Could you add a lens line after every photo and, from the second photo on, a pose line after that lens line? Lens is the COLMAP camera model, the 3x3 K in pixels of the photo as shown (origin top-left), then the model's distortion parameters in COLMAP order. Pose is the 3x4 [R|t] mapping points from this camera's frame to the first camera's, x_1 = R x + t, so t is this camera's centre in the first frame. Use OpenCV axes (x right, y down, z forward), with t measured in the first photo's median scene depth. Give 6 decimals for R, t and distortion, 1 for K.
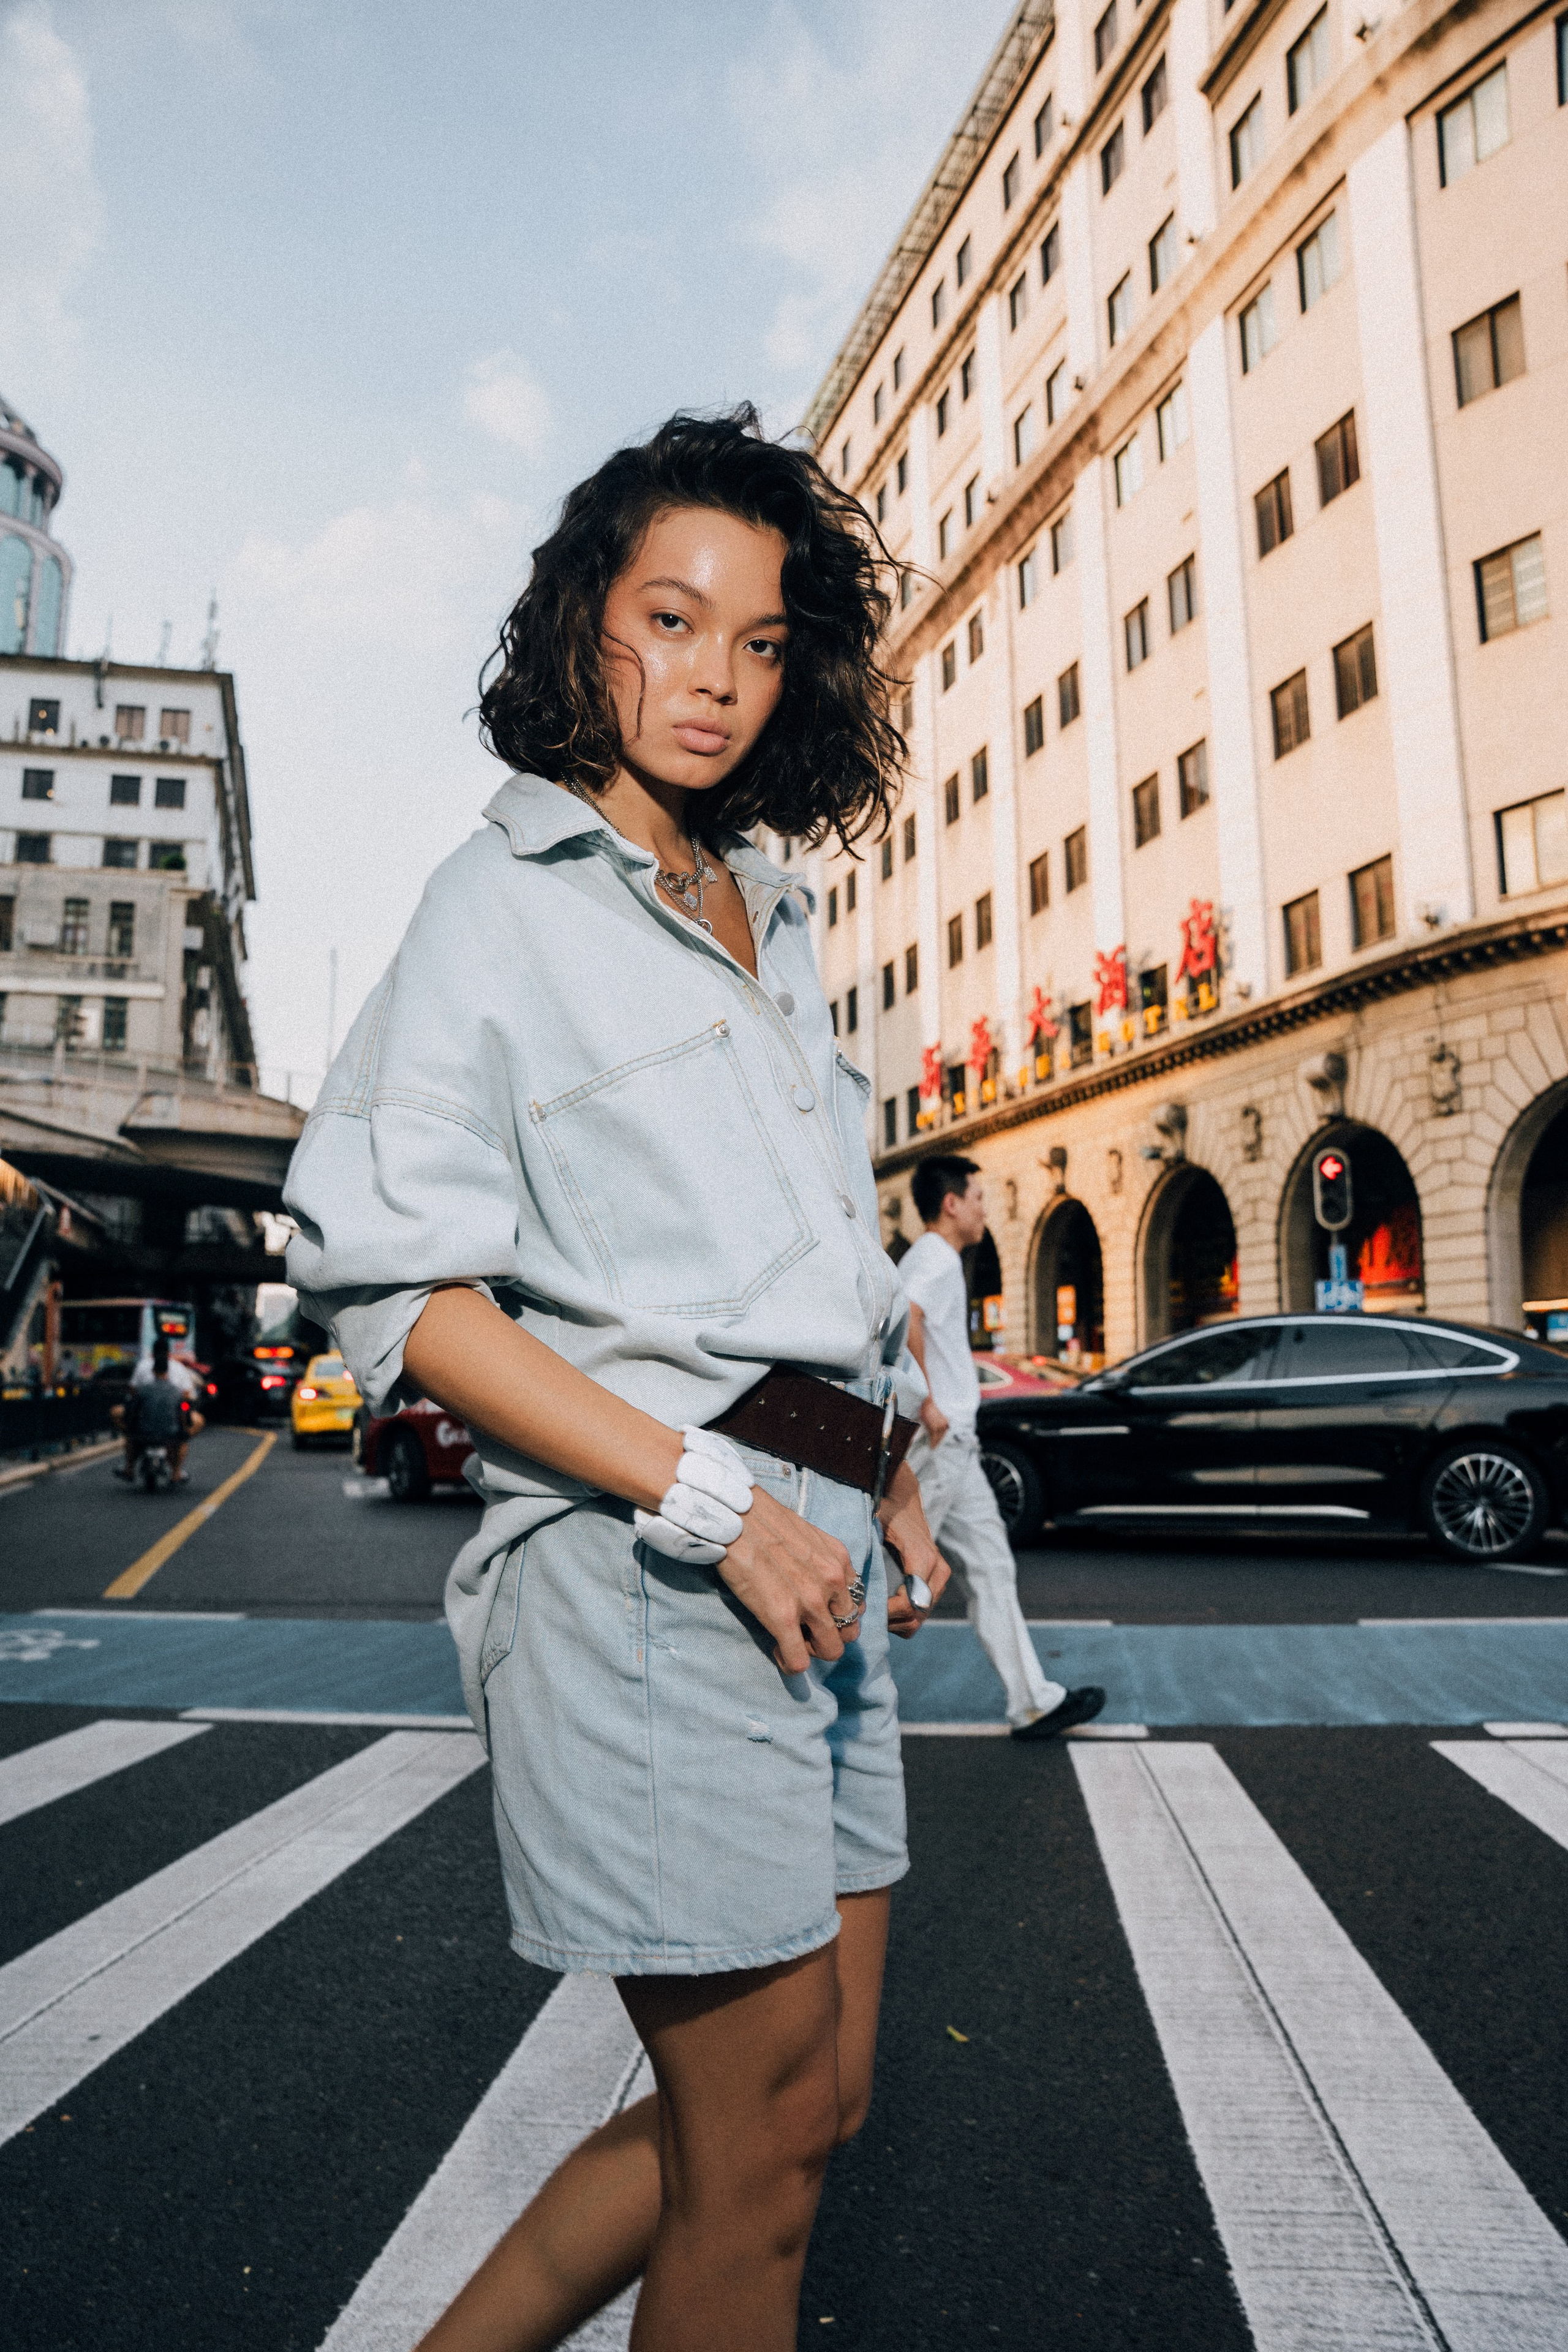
lens RADIAL K [[1622.2, 0, 785.7], [0, 1622.2, 1187.3], [0, 0, 1]] dist [-0.184149, 0.144026]
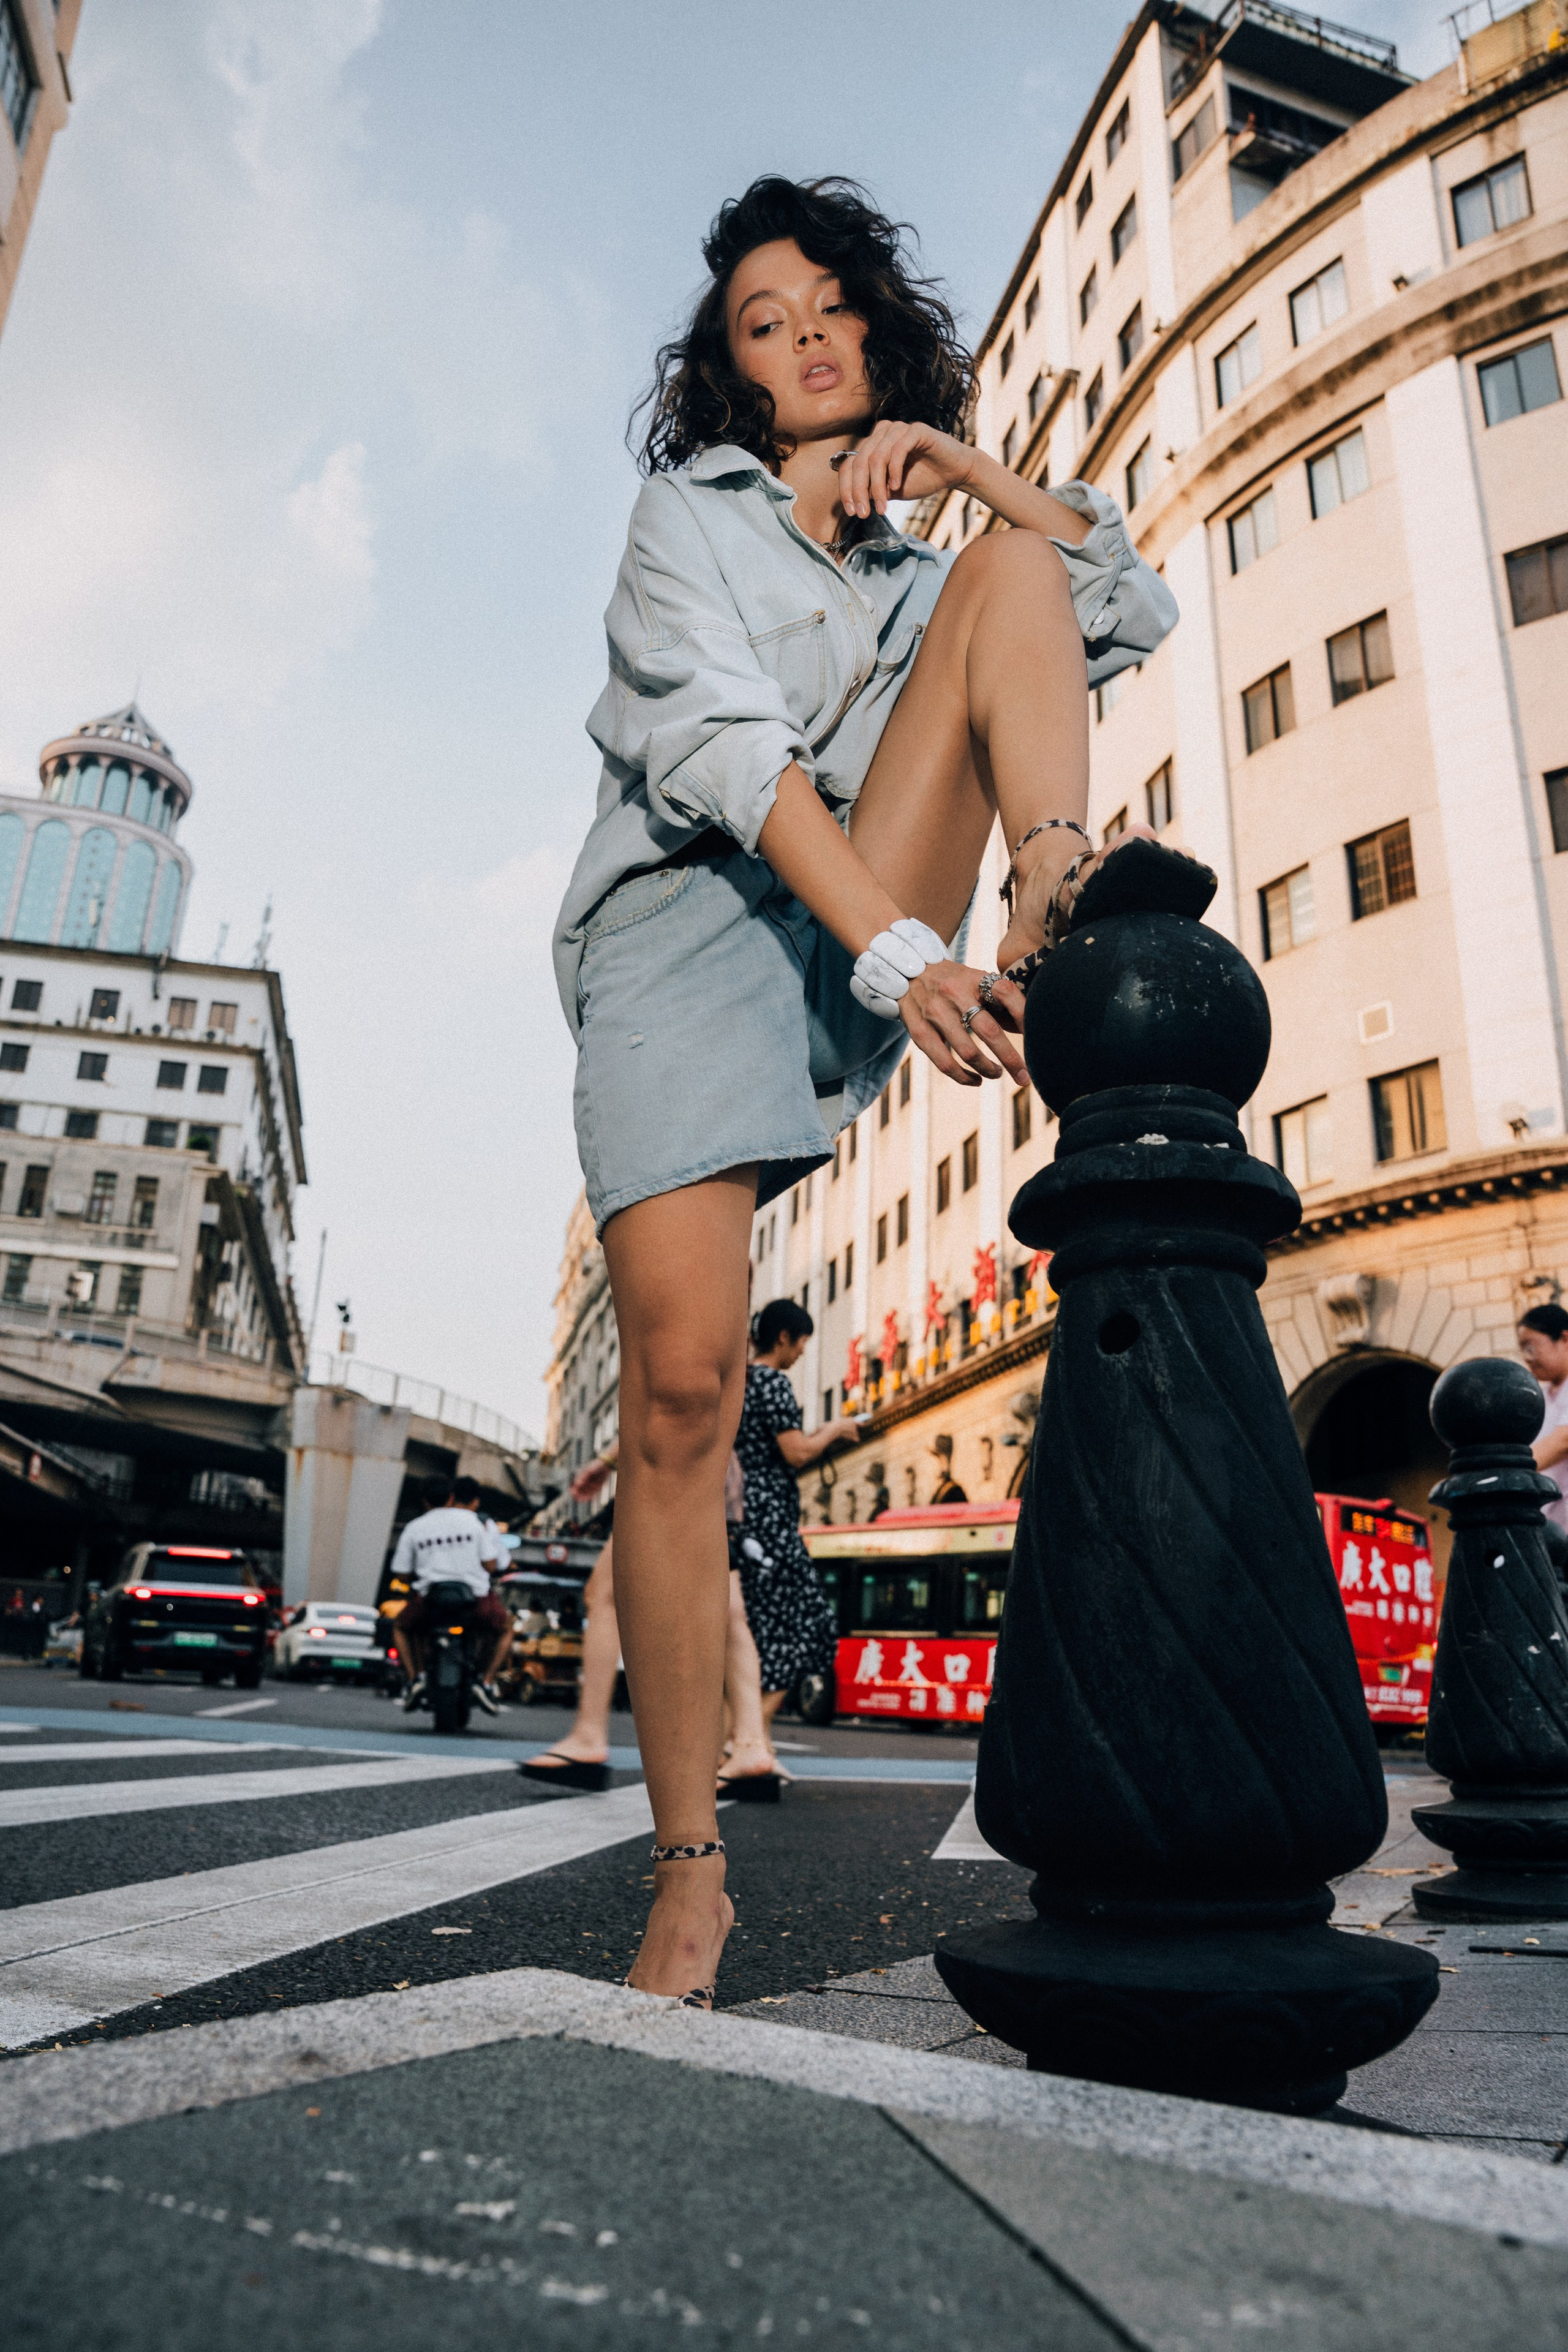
lens RADIAL K [[1617.5, 0, 784.2], [0, 1617.5, 1181.0], [0, 0, 1]] dist [-0.178383, 0.136509]
pose [[0.997929, 0.025895, -0.058884, 0.122394], [-0.036639, 0.981209, -0.189435, 0.014327], [0.052872, 0.191201, 0.980126, -0.050557]]
